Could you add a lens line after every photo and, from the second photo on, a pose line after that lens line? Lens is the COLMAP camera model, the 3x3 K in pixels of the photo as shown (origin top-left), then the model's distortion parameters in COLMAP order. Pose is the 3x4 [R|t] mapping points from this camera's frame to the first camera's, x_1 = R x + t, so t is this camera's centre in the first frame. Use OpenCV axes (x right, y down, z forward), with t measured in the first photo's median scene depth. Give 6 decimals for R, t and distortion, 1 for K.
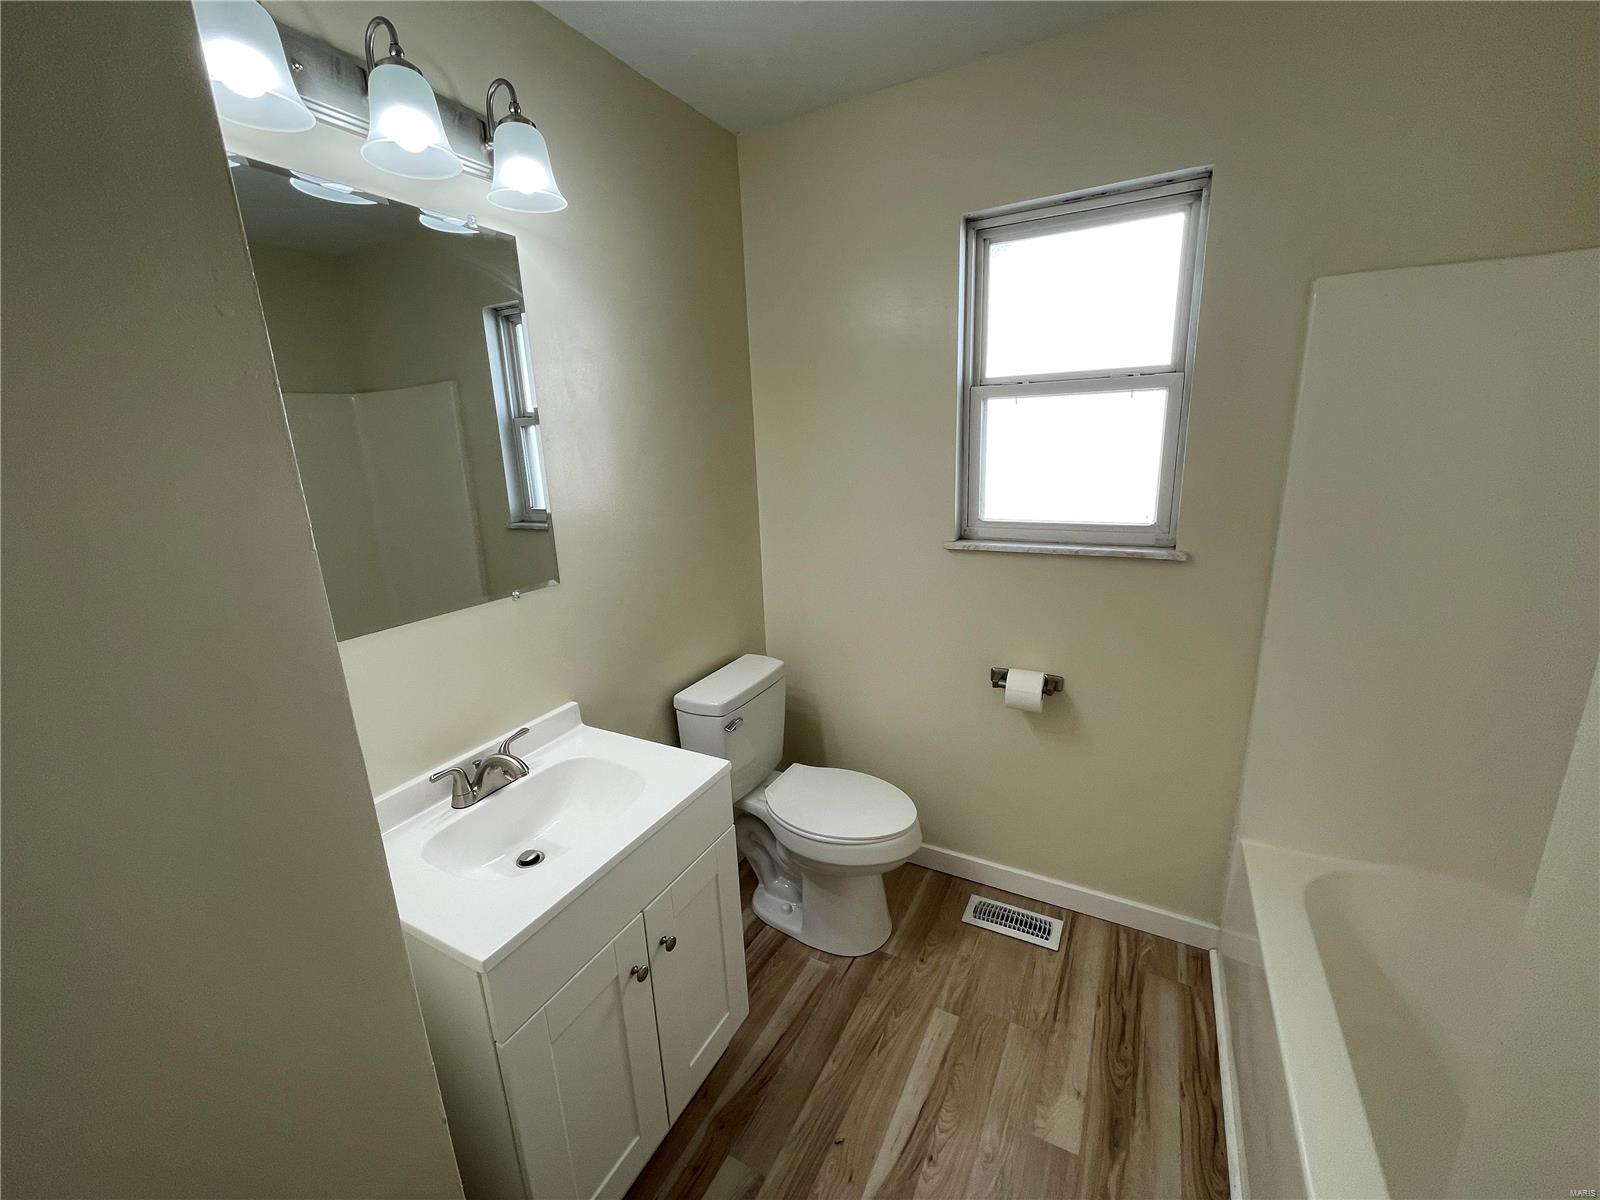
lens RADIAL K [[650.5, 0, 800.0], [0, 650.5, 600.0], [0, 0, 1]] dist [0.011876, 0.000407]
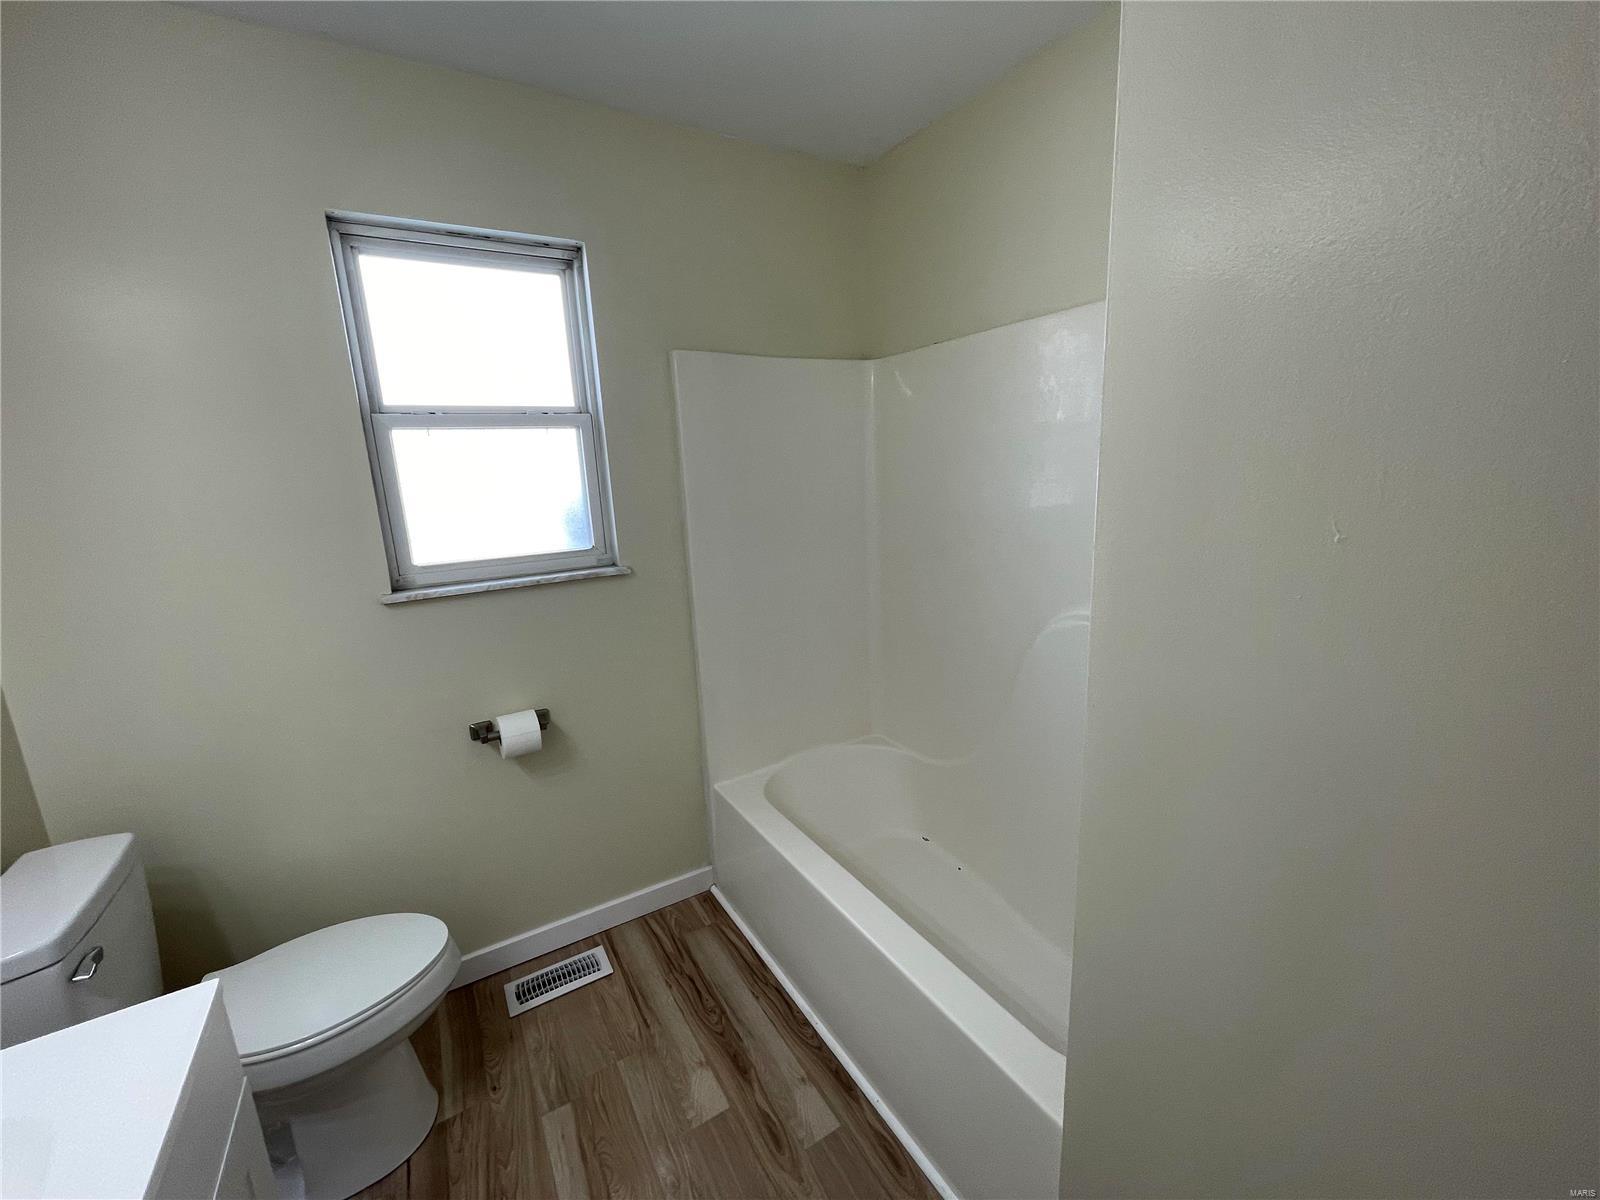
lens RADIAL K [[650.5, 0, 800.0], [0, 650.5, 600.0], [0, 0, 1]] dist [0.011876, 0.000407]
pose [[0.512758, -0.162961, 0.842925, -0.225747], [0.240469, 0.969782, 0.041206, 0.010387], [-0.824168, 0.181569, 0.536451, 0.129194]]
